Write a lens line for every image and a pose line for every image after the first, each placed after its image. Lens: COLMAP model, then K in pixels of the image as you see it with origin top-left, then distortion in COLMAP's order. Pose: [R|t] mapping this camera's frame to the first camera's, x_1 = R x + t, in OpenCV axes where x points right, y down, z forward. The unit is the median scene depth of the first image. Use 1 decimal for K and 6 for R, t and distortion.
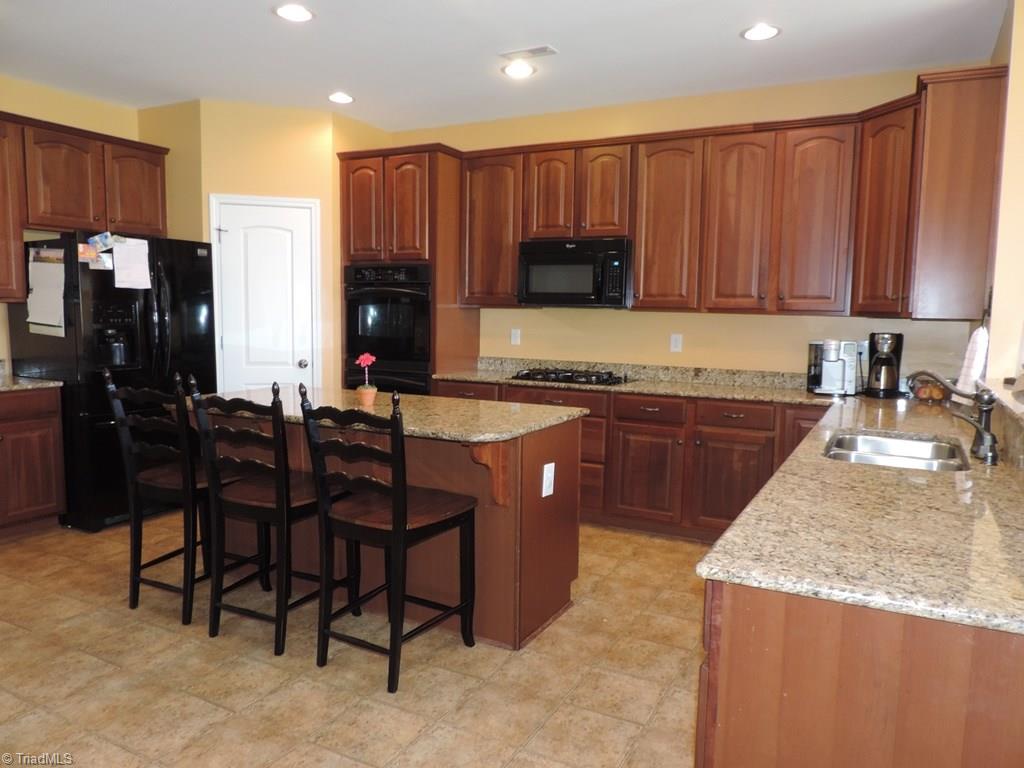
lens RADIAL K [[730.6, 0, 512.7], [0, 730.6, 387.6], [0, 0, 1]] dist [-0.019518, 0.004295]
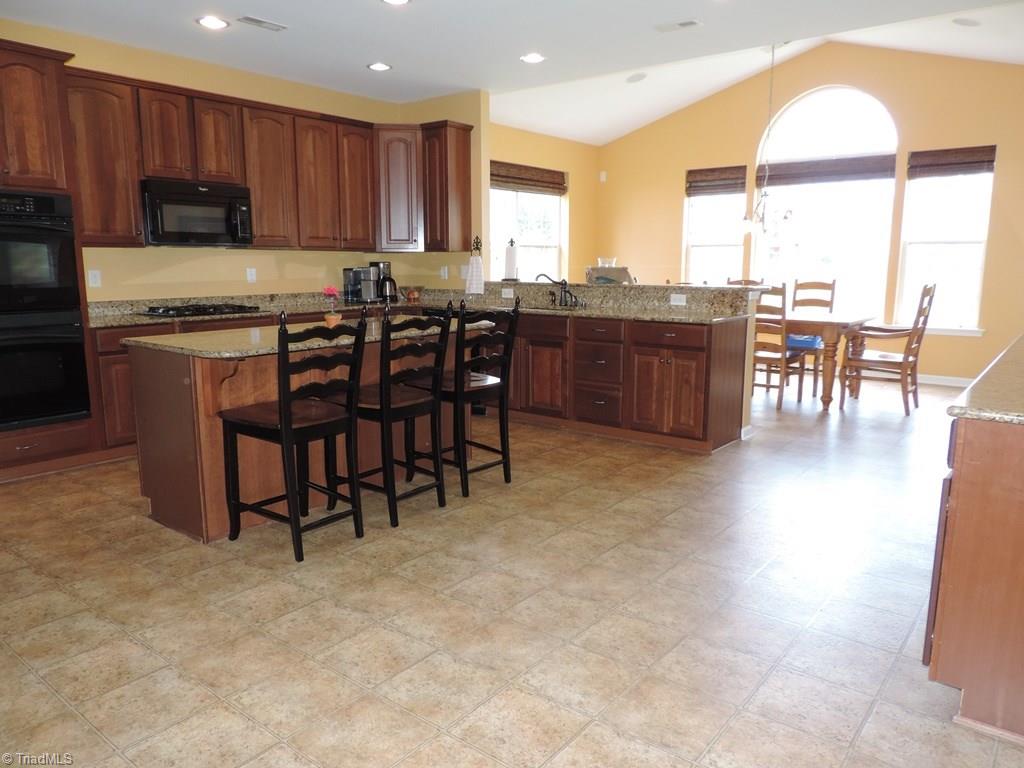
lens RADIAL K [[730.6, 0, 512.7], [0, 730.6, 387.6], [0, 0, 1]] dist [-0.019518, 0.004295]
pose [[0.178719, -0.185148, 0.966323, -0.969200], [0.102463, 0.980297, 0.168875, -0.040756], [-0.978550, 0.068831, 0.194168, 0.367764]]
